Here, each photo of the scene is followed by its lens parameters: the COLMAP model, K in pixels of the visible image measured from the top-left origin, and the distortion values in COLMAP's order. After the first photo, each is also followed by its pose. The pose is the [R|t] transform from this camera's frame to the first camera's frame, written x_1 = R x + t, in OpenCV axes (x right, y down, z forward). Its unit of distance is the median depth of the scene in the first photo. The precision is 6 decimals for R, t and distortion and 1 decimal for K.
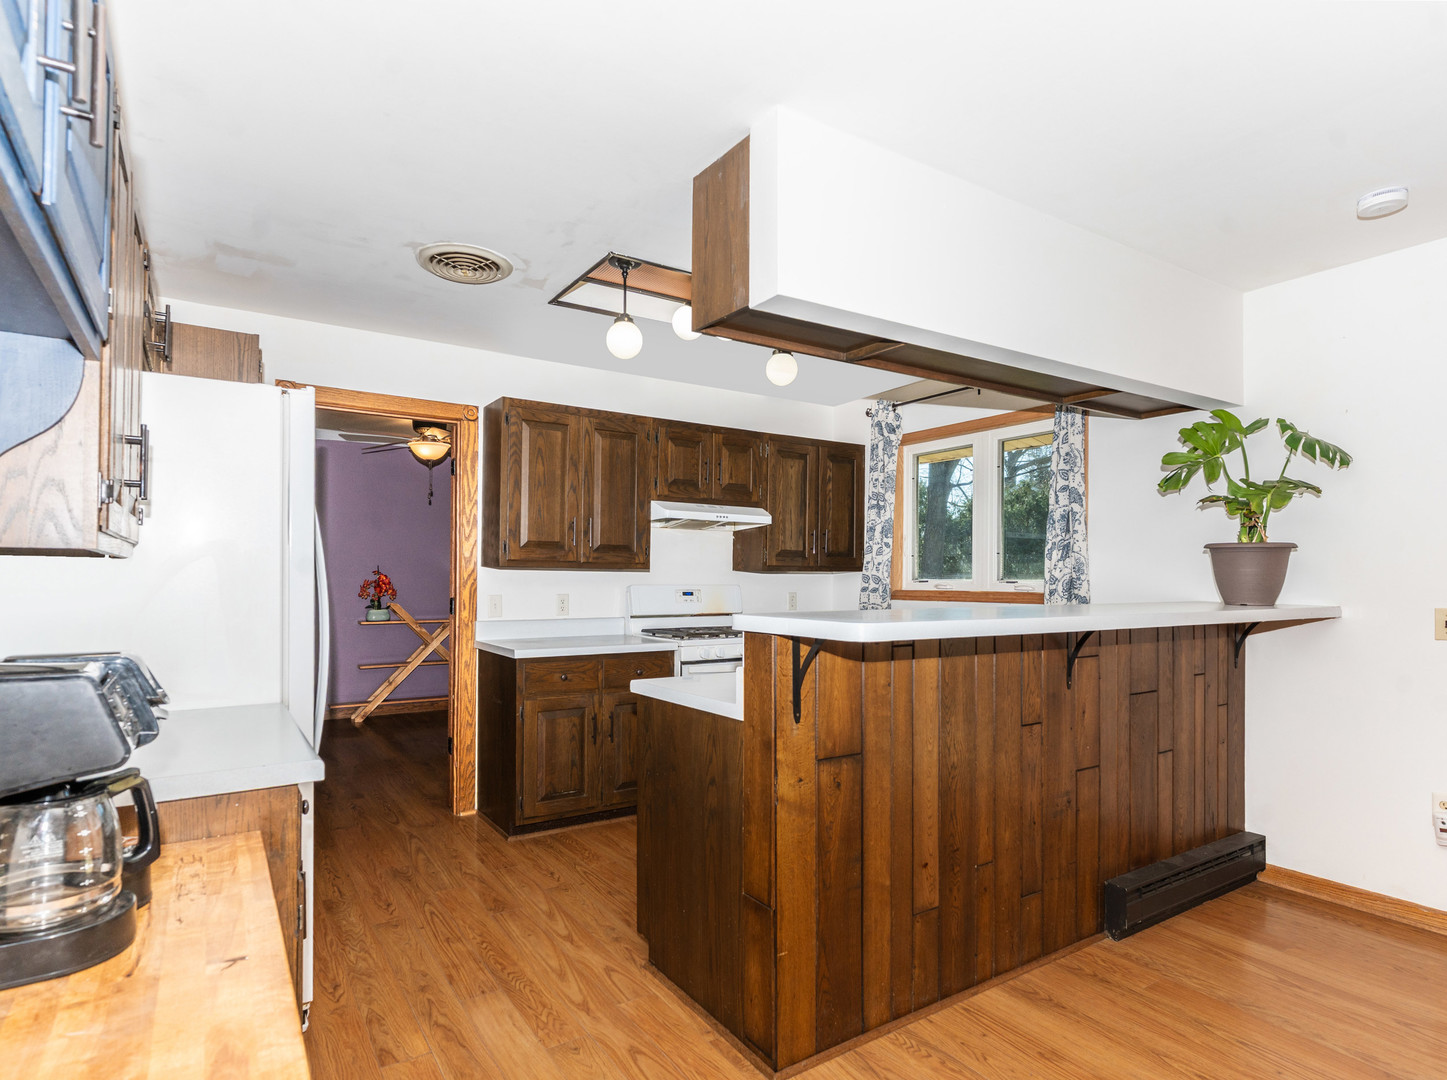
lens RADIAL K [[794.6, 0, 702.7], [0, 794.6, 569.8], [0, 0, 1]] dist [-0.000841, -0.000575]
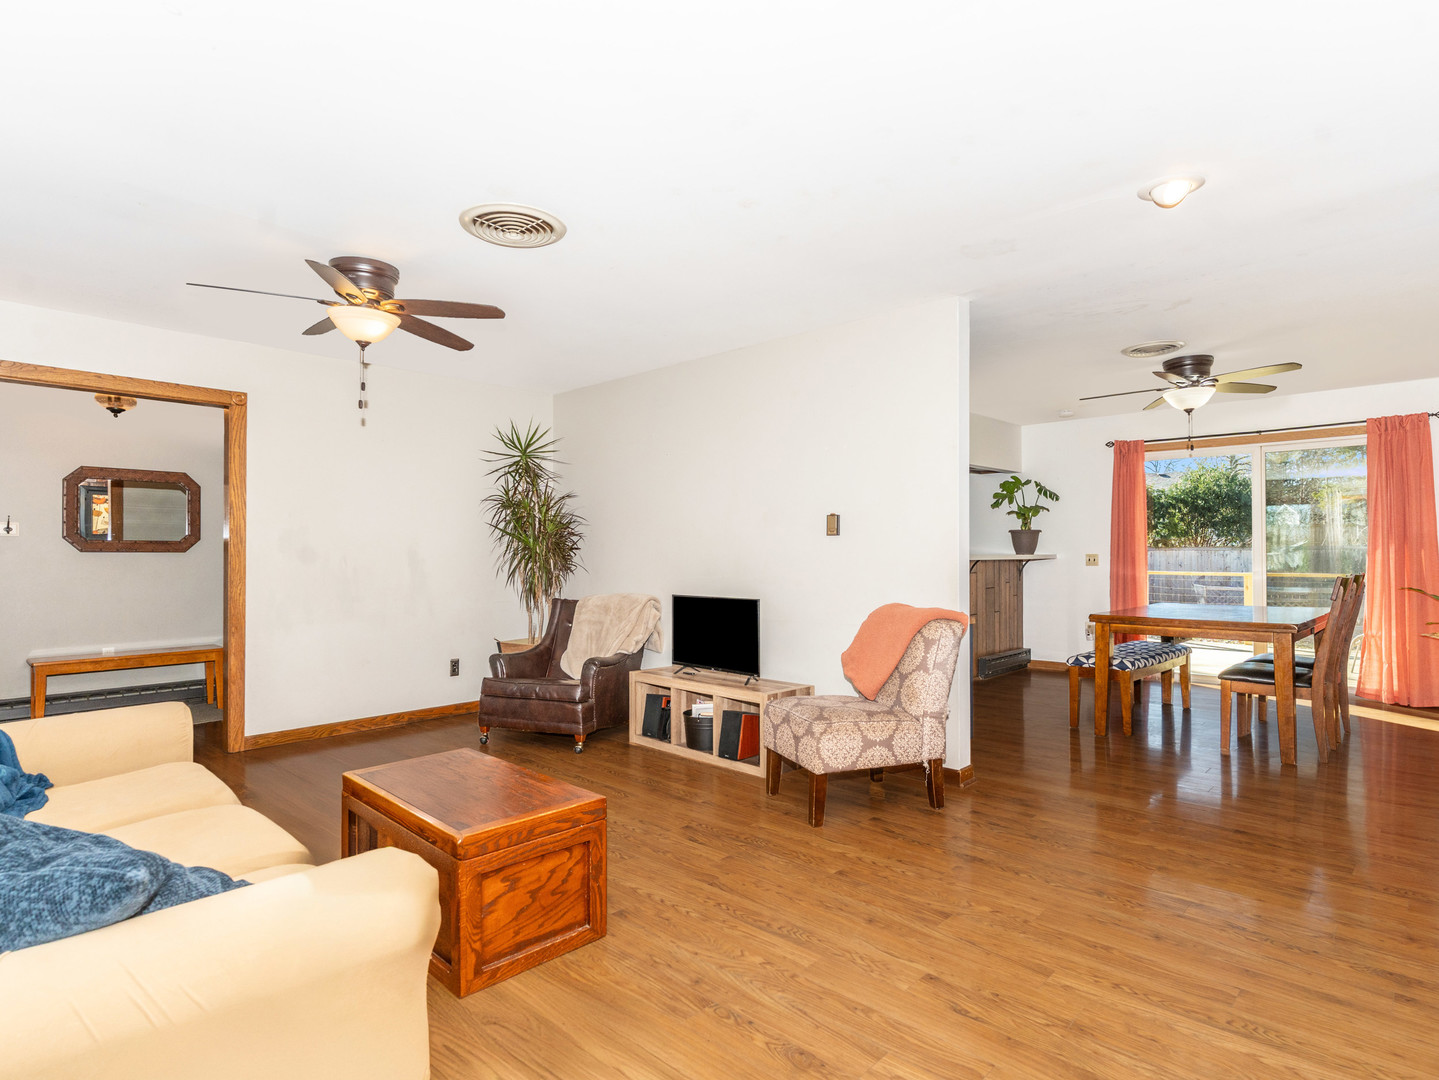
lens RADIAL K [[790.2, 0, 710.7], [0, 790.2, 548.5], [0, 0, 1]] dist [-0.000841, -0.000575]
pose [[0.972541, -0.005776, 0.232659, -0.844602], [0.004843, 0.999978, 0.004582, 0.009876], [-0.232680, -0.003330, 0.972548, -1.178269]]
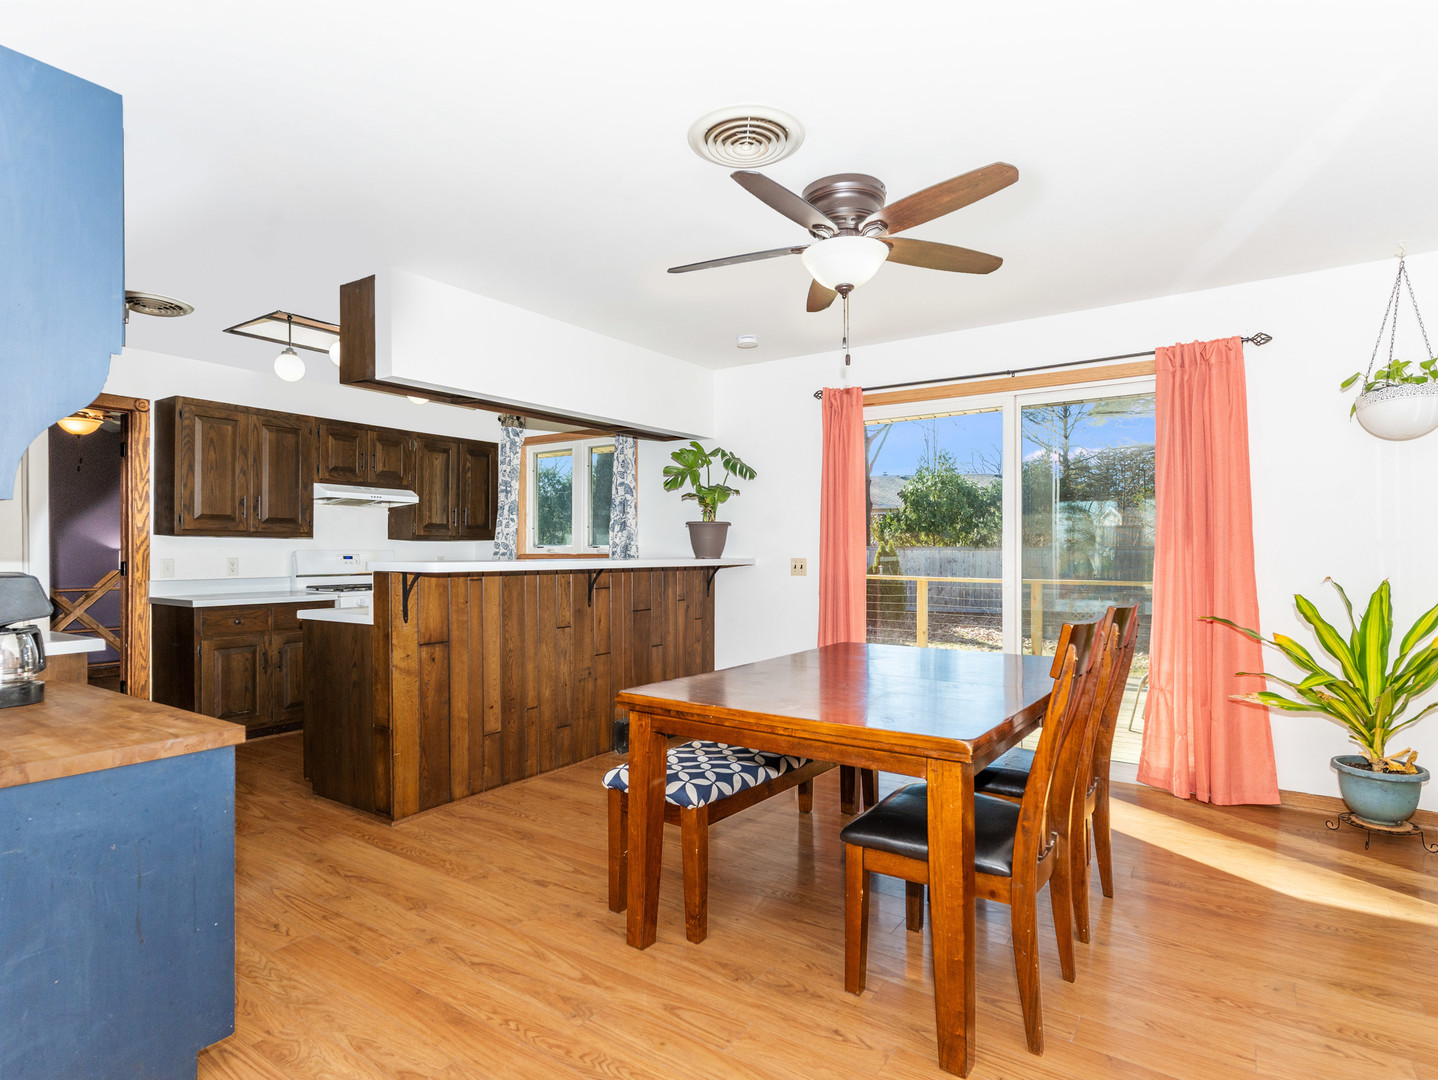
lens RADIAL K [[789.7, 0, 721.2], [0, 789.7, 554.4], [0, 0, 1]] dist [-0.000841, -0.000575]
pose [[0.918851, -0.006453, 0.394551, 0.045807], [0.000751, 0.999893, 0.014606, 0.011211], [-0.394604, -0.013124, 0.918758, -0.547809]]
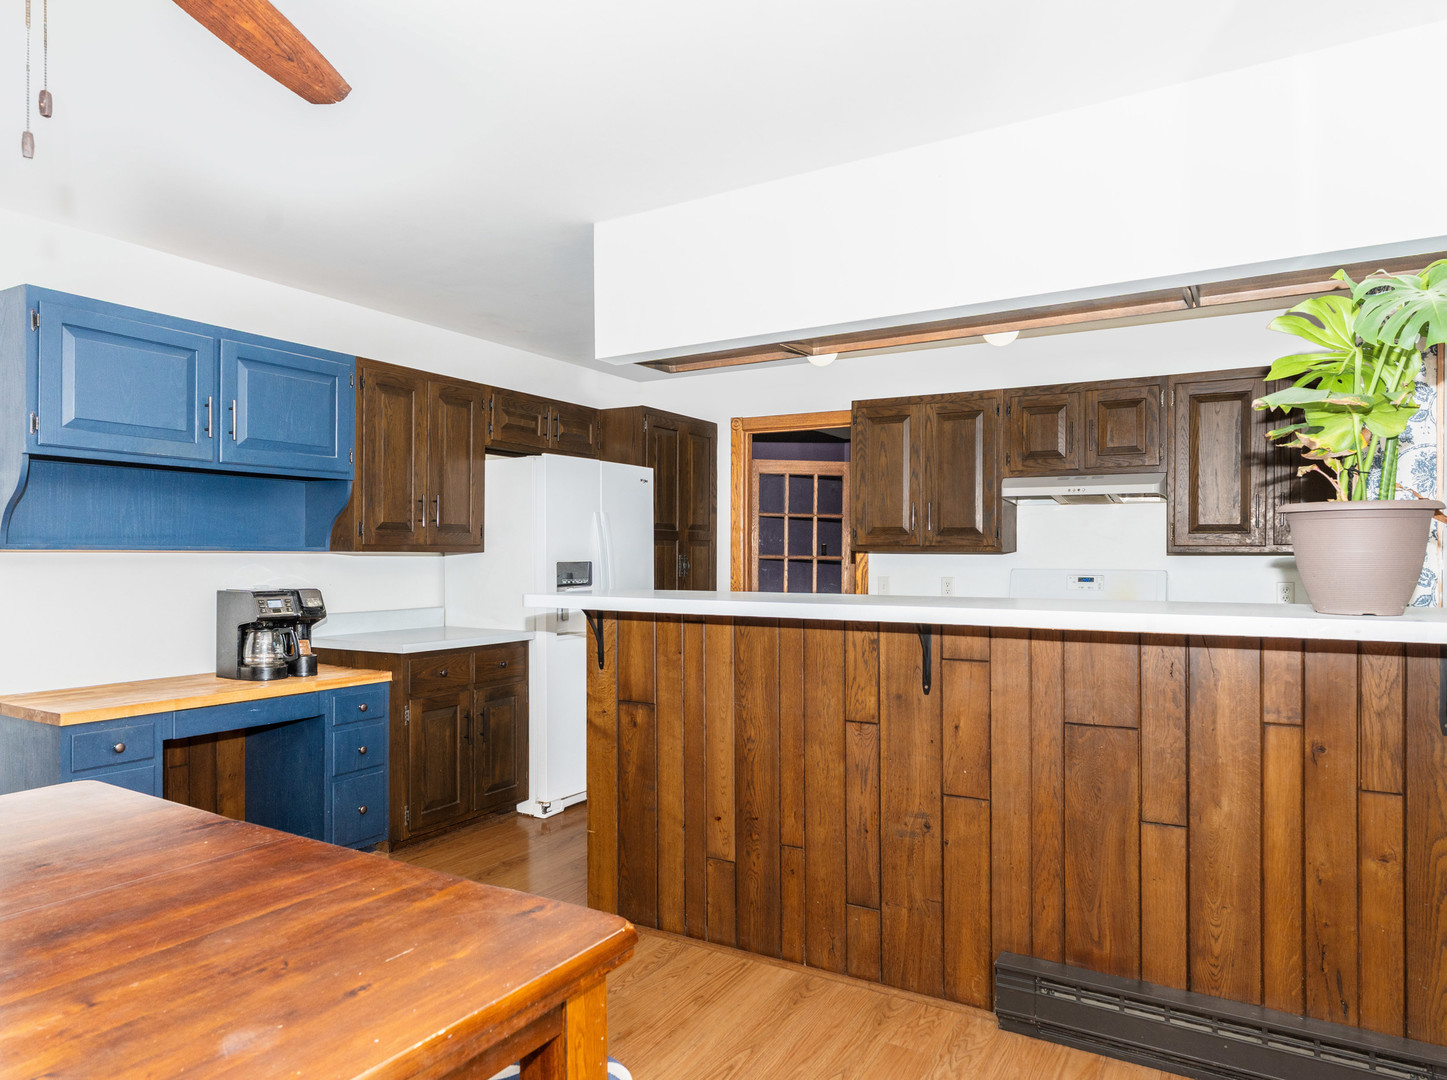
lens RADIAL K [[929.1, 0, 724.2], [0, 929.1, 549.5], [0, 0, 1]] dist [-0.009646, -0.001513]
pose [[0.442693, -0.009171, -0.896626, 1.047189], [0.010574, 0.999932, -0.005007, -0.001998], [0.896611, -0.007265, 0.442760, 0.304982]]
